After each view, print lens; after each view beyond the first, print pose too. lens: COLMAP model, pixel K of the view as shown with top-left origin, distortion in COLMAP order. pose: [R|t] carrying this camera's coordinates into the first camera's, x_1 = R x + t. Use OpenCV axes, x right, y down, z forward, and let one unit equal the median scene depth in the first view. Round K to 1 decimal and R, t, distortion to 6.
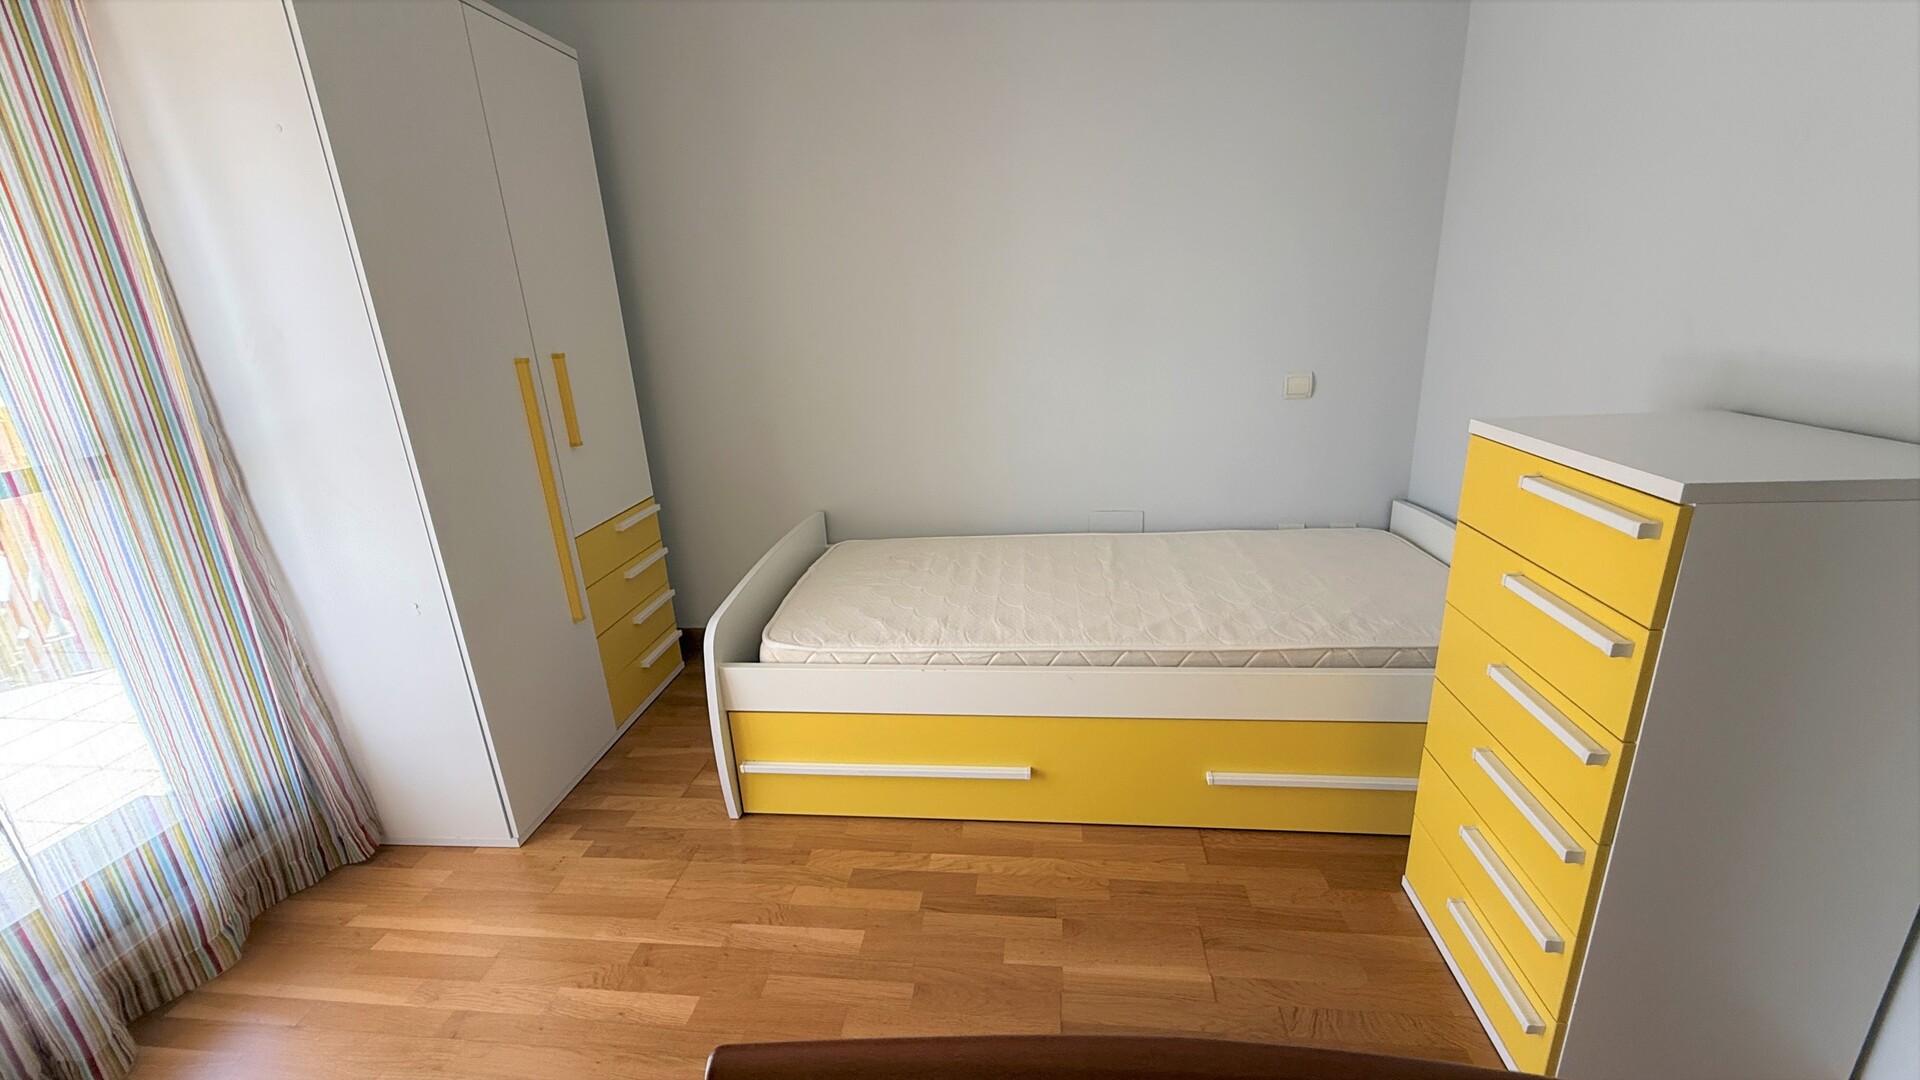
lens RADIAL K [[763.1, 0, 953.1], [0, 763.1, 543.4], [0, 0, 1]] dist [0.006329, -0.005367]
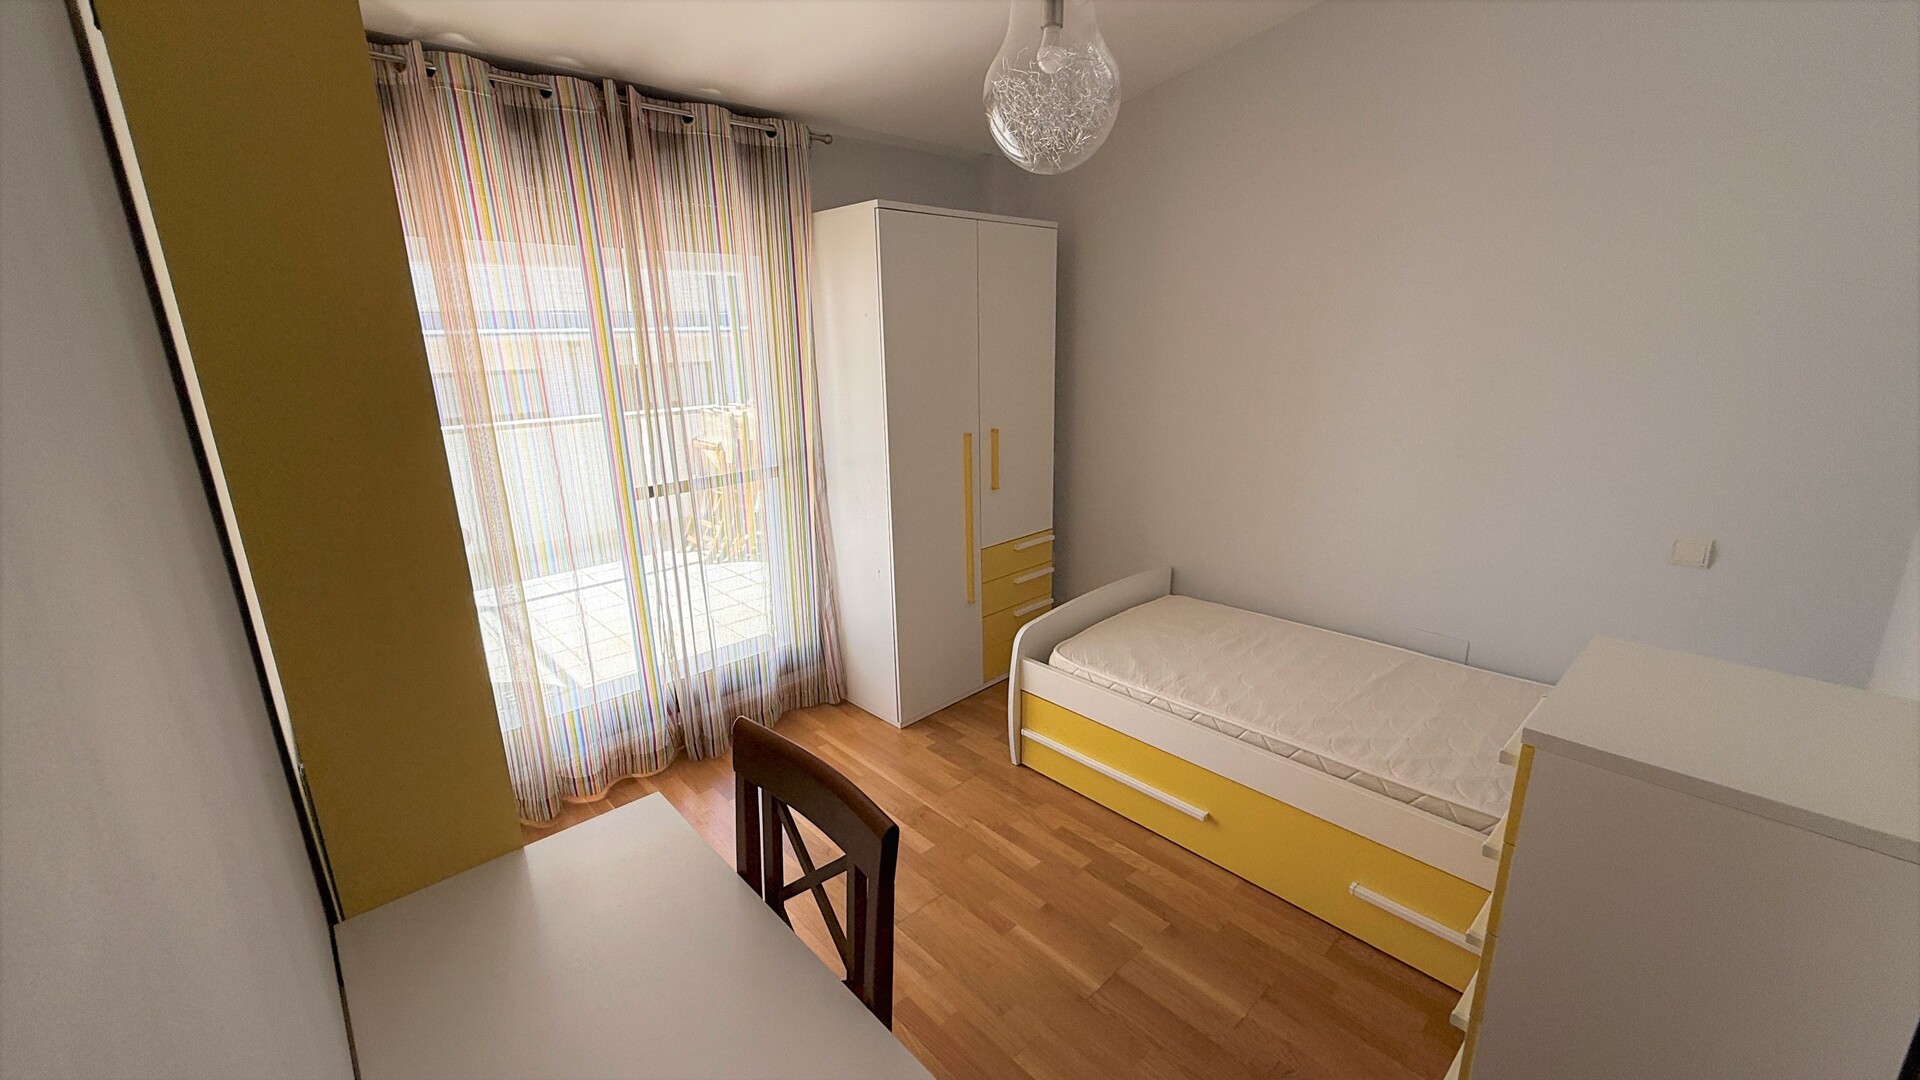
lens RADIAL K [[763.1, 0, 953.1], [0, 763.1, 543.4], [0, 0, 1]] dist [0.006329, -0.005367]
pose [[0.760993, 0.207251, -0.614766, 0.463470], [-0.216233, 0.974444, 0.060840, -0.117920], [0.611664, 0.086634, 0.786360, -0.260338]]
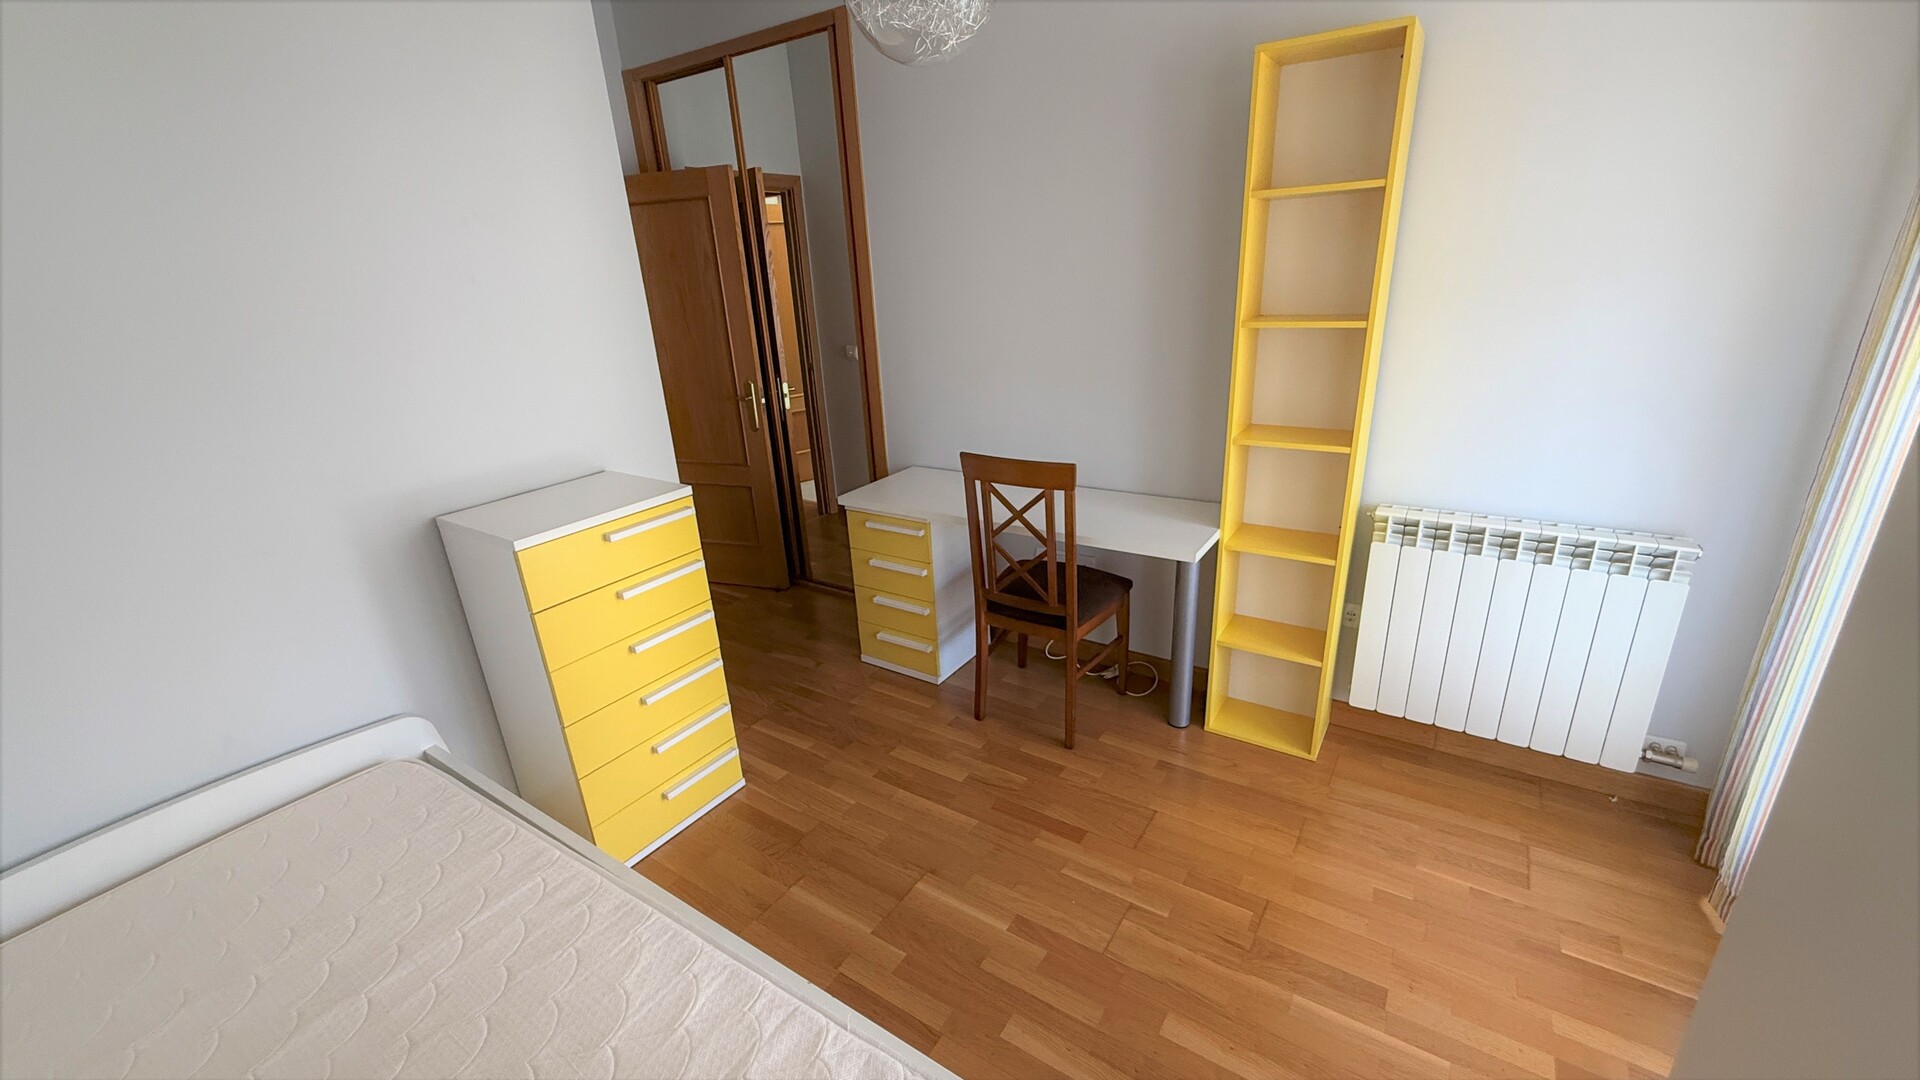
lens RADIAL K [[761.1, 0, 953.4], [0, 761.1, 540.9], [0, 0, 1]] dist [0.000590, -0.000281]
pose [[-0.888228, -0.057338, 0.455810, -0.429340], [0.232842, 0.799114, 0.554258, -0.526951], [-0.396024, 0.598439, -0.696445, 1.185490]]
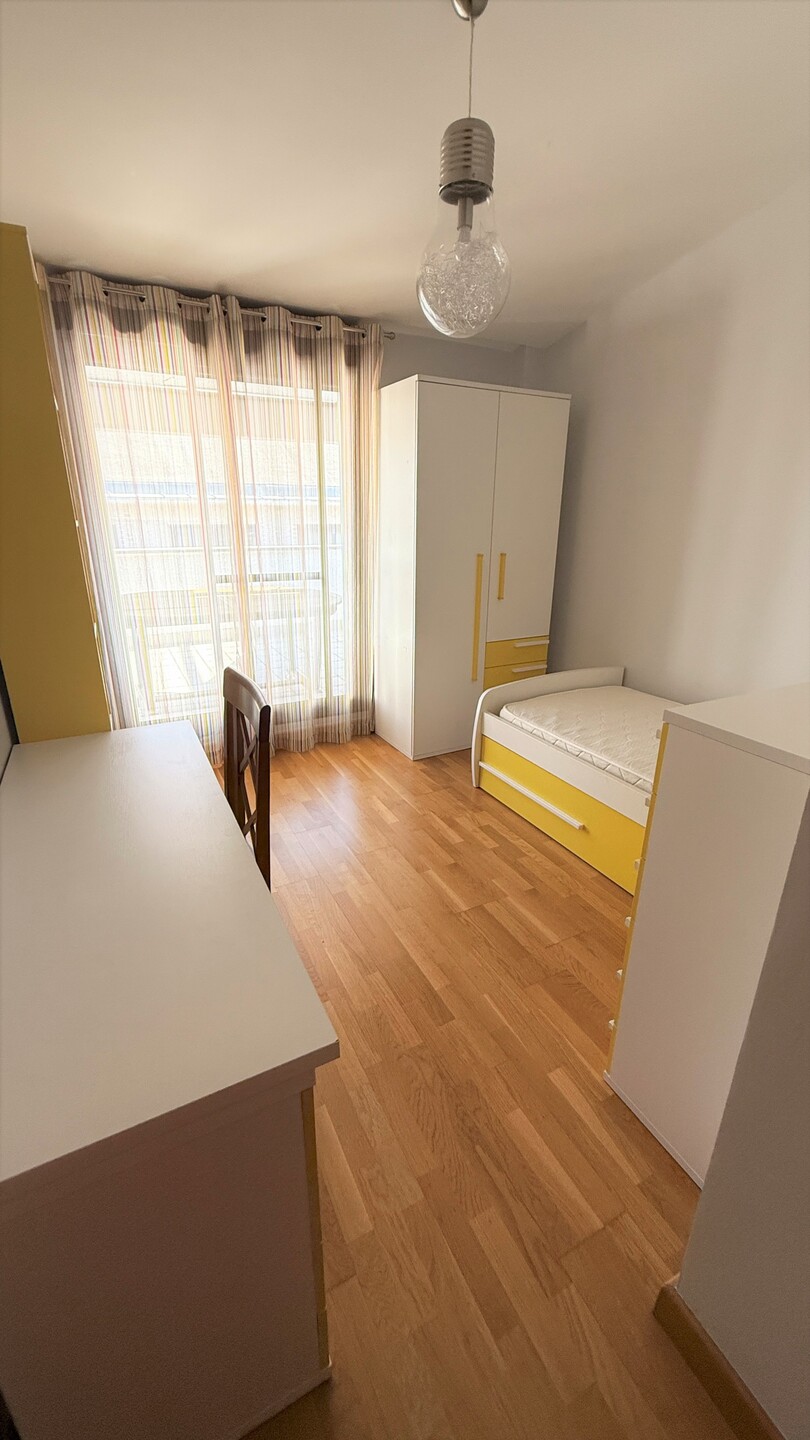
lens RADIAL K [[578.0, 0, 399.3], [0, 578.0, 717.4], [0, 0, 1]] dist [0.001526, 0.000024]
pose [[0.552514, 0.331645, -0.764683, 0.797900], [-0.284651, 0.937352, 0.200860, -0.076316], [0.783391, 0.106690, 0.612303, -0.143074]]
